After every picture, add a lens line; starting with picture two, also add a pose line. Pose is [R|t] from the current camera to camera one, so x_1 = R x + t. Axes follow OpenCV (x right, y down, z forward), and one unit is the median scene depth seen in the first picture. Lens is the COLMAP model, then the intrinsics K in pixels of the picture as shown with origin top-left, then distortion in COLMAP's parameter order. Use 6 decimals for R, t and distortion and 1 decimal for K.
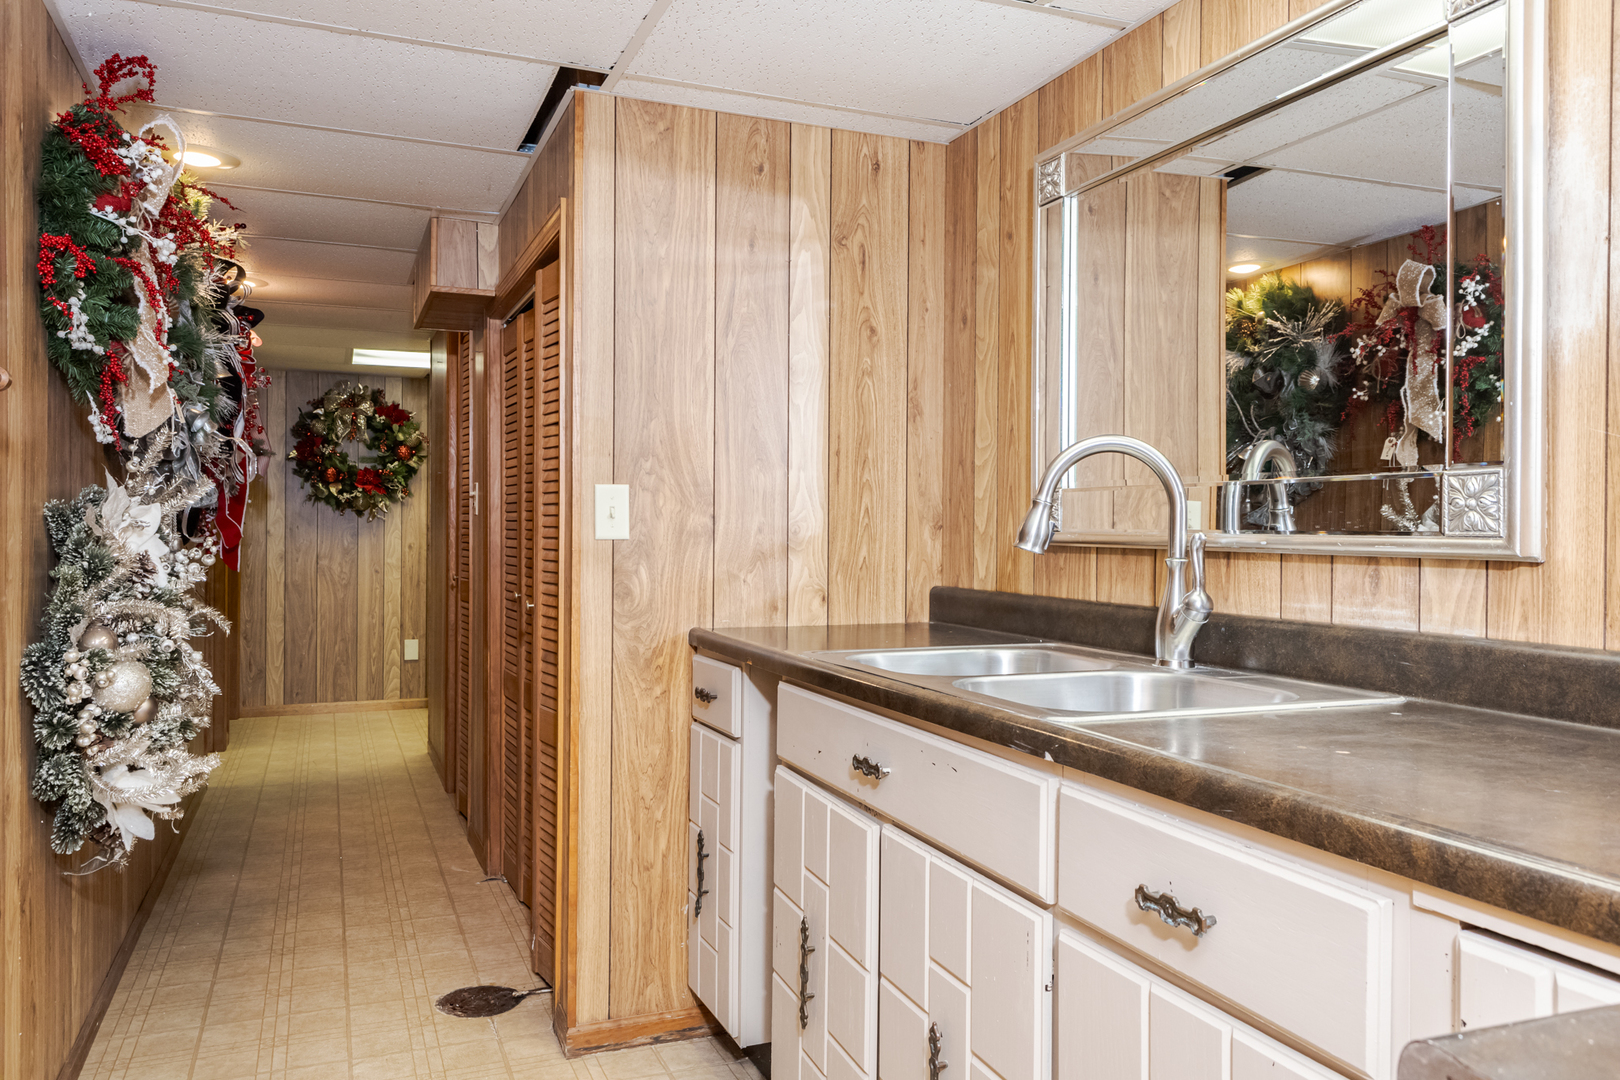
lens RADIAL K [[1225.1, 0, 811.6], [0, 1225.1, 538.2], [0, 0, 1]] dist [0.005576, -0.000218]
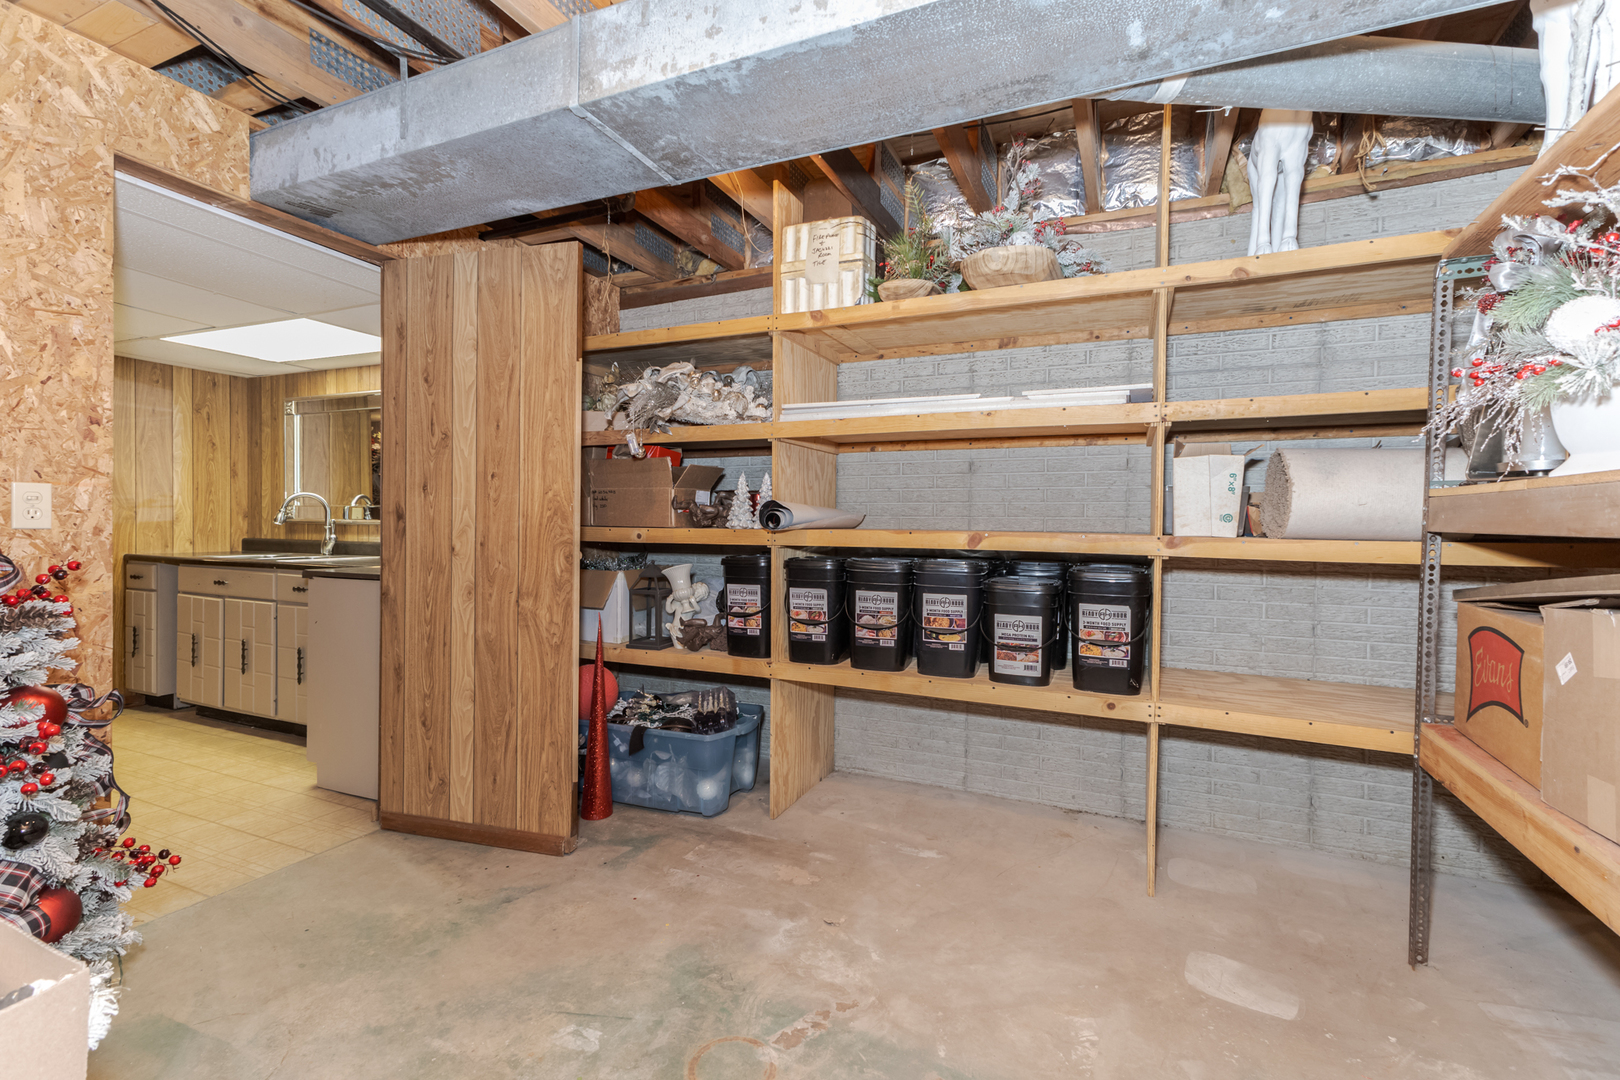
lens RADIAL K [[717.5, 0, 813.6], [0, 717.5, 534.2], [0, 0, 1]] dist [0.016489, -0.000014]
pose [[0.722543, -0.007255, 0.691288, -0.107929], [-0.003585, 0.999892, 0.014241, 0.003028], [-0.691317, -0.012768, 0.722439, -1.139664]]
